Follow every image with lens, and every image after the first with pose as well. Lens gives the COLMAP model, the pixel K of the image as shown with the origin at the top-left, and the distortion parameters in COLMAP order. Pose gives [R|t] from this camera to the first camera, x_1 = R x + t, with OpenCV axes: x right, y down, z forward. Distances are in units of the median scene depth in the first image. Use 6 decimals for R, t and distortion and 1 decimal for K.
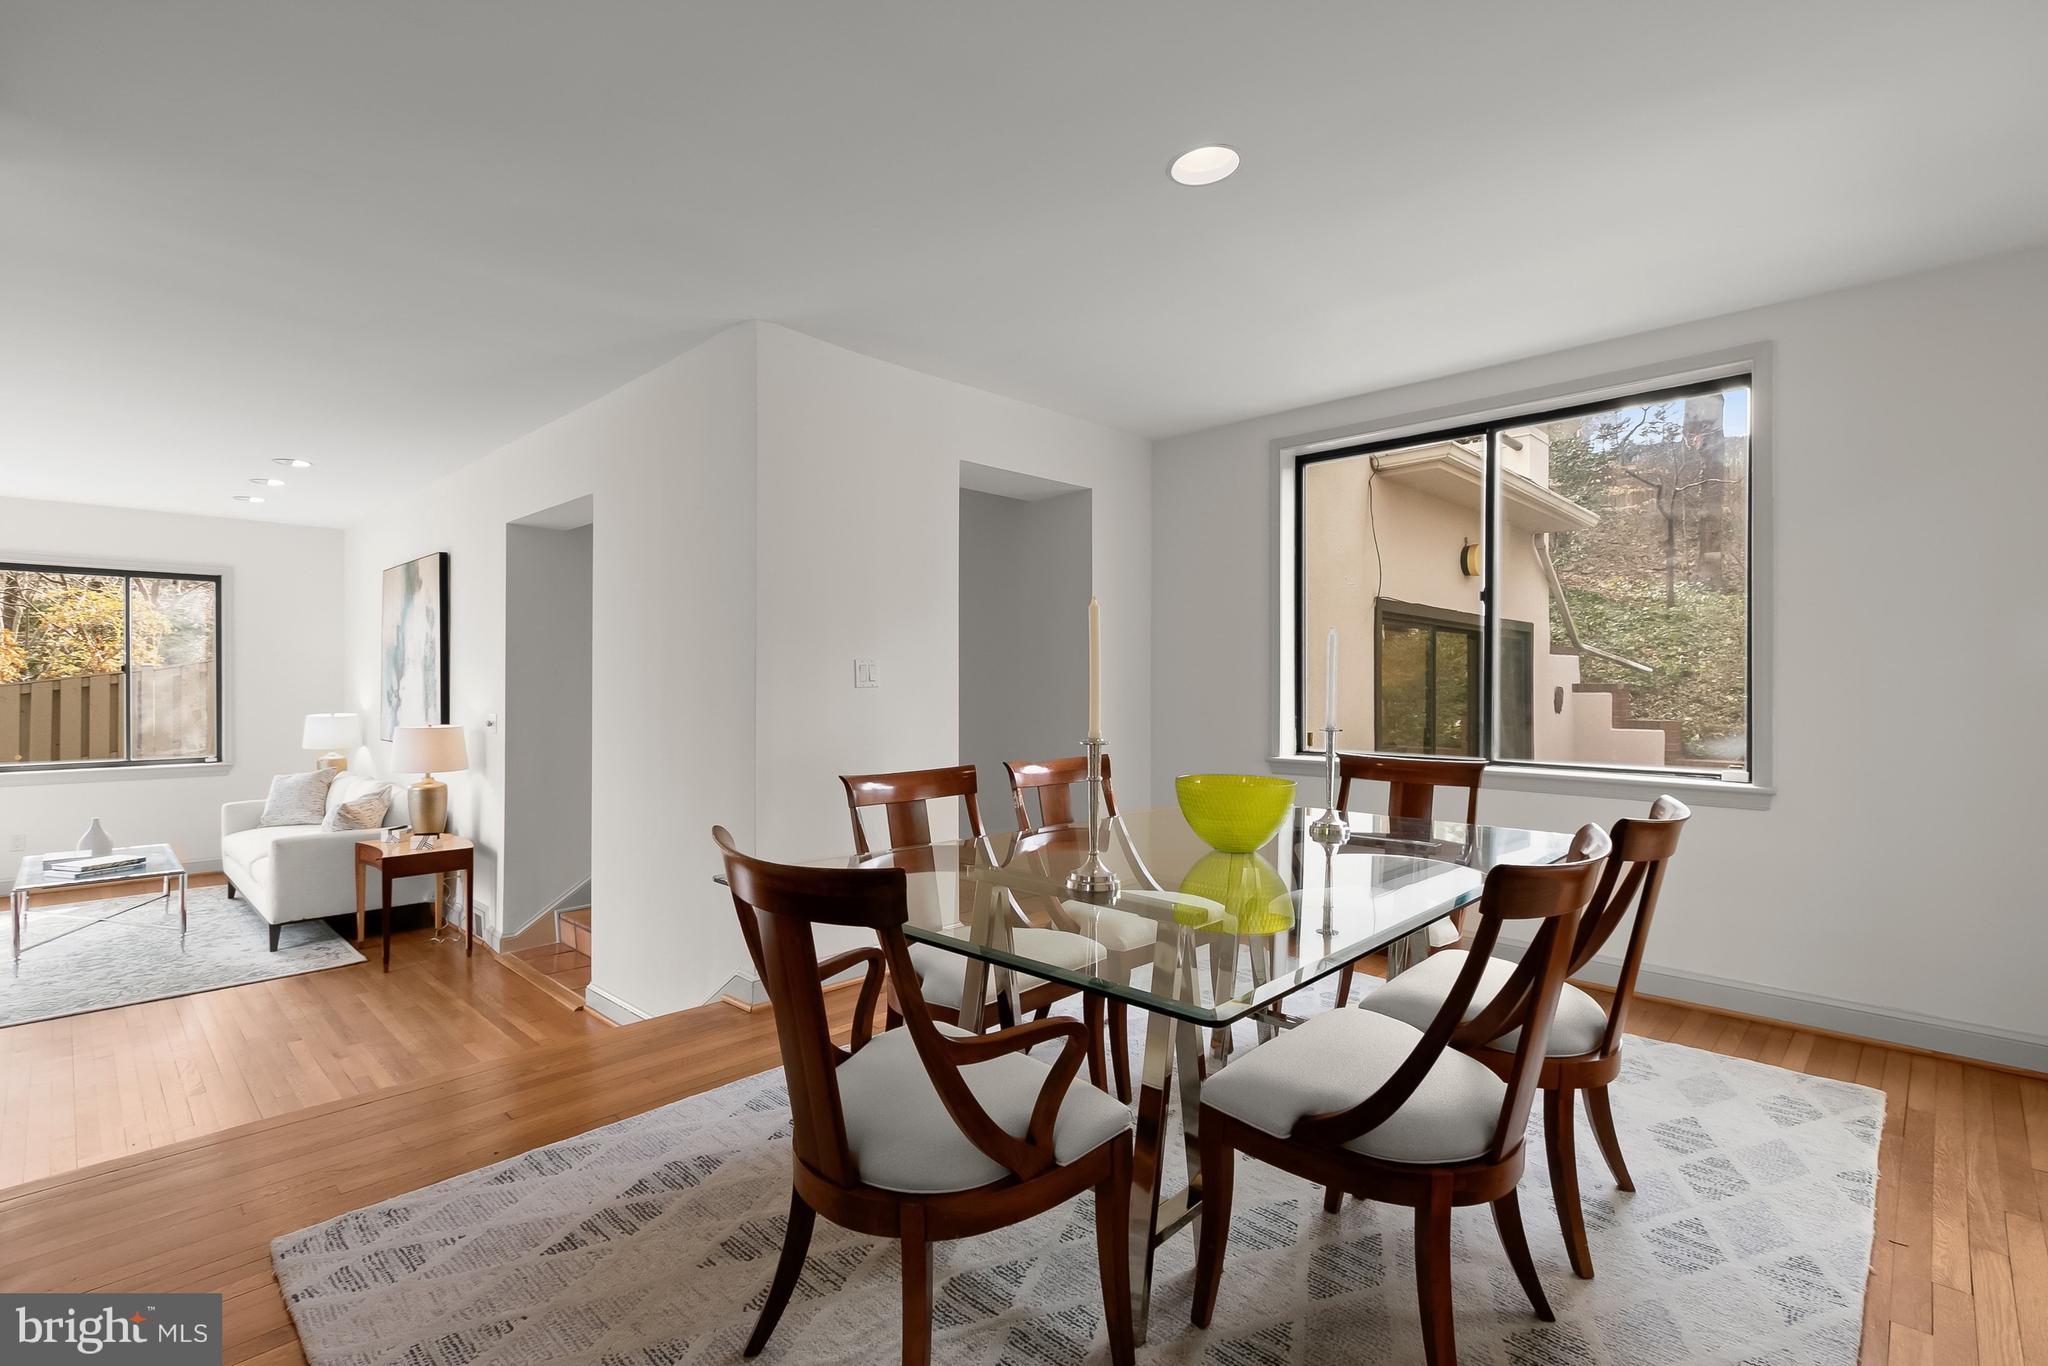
lens RADIAL K [[933.4, 0, 1024.1], [0, 933.4, 686.1], [0, 0, 1]] dist [0.023685, 0.000852]
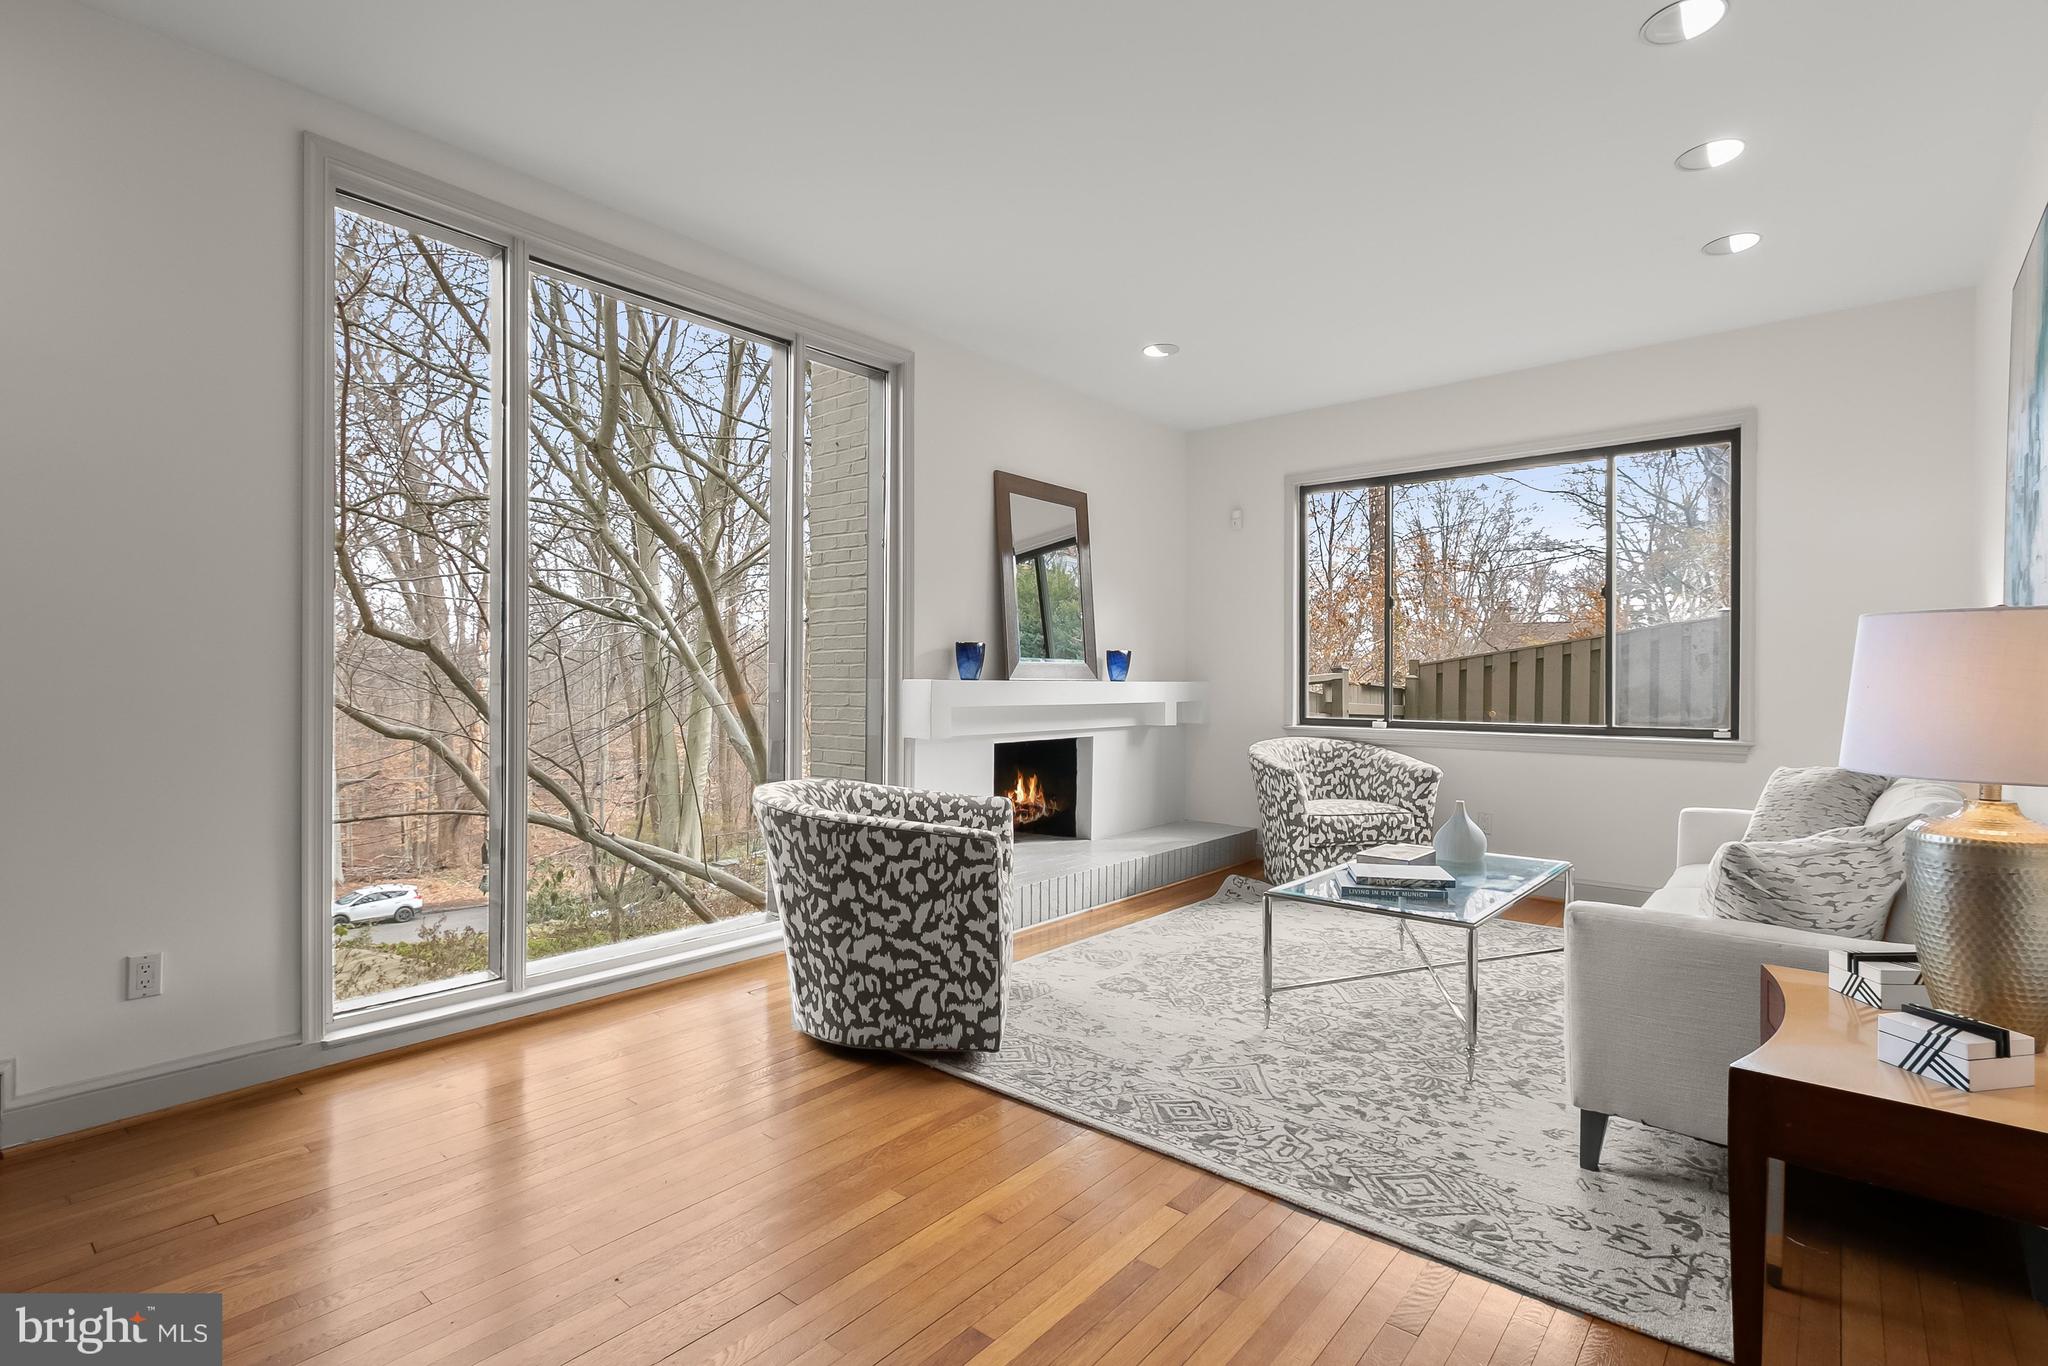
lens RADIAL K [[933.4, 0, 1025.0], [0, 933.4, 686.4], [0, 0, 1]] dist [0.023685, 0.000852]
pose [[0.055767, -0.000993, -0.998443, -0.278322], [-0.000518, 0.999999, -0.001023, 0.047973], [0.998444, 0.000575, 0.055766, 0.524706]]
